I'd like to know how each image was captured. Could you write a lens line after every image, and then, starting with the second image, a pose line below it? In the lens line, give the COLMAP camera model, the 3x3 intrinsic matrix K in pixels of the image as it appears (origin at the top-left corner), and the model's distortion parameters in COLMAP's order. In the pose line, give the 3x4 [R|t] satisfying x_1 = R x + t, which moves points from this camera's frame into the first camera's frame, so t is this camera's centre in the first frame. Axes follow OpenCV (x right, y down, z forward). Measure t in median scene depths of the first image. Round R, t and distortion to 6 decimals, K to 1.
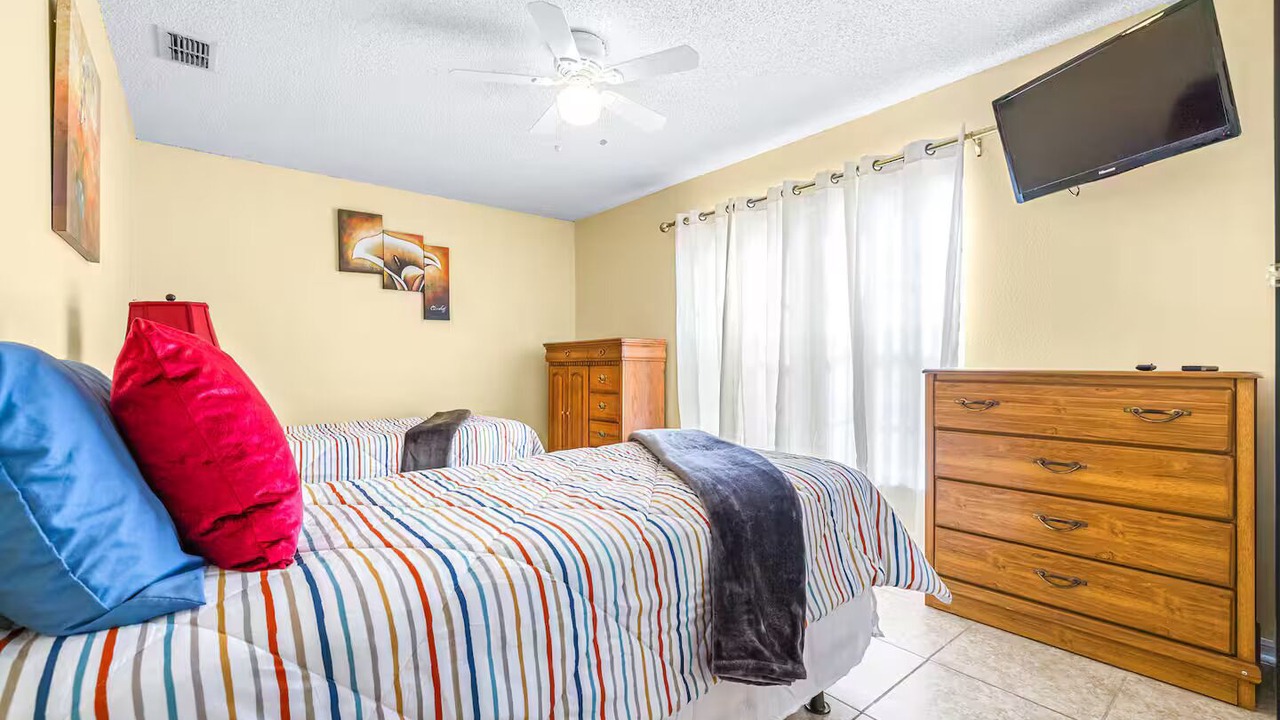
lens RADIAL K [[553.2, 0, 635.1], [0, 553.2, 357.6], [0, 0, 1]] dist [0.002230, 0.000499]
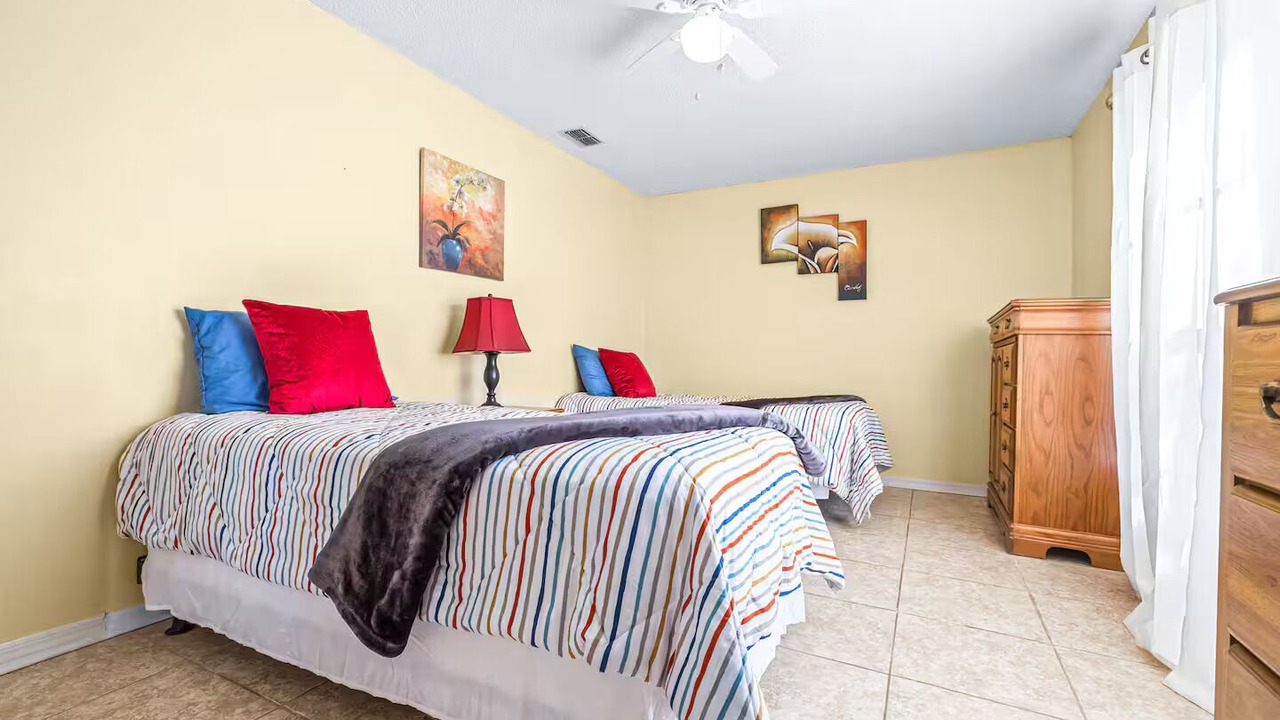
lens RADIAL K [[553.2, 0, 635.7], [0, 553.2, 359.4], [0, 0, 1]] dist [0.002230, 0.000499]
pose [[0.377592, 0.005450, -0.925956, 0.392123], [-0.008036, 0.999964, 0.002609, 0.035394], [0.925937, 0.006456, 0.377622, 0.320612]]
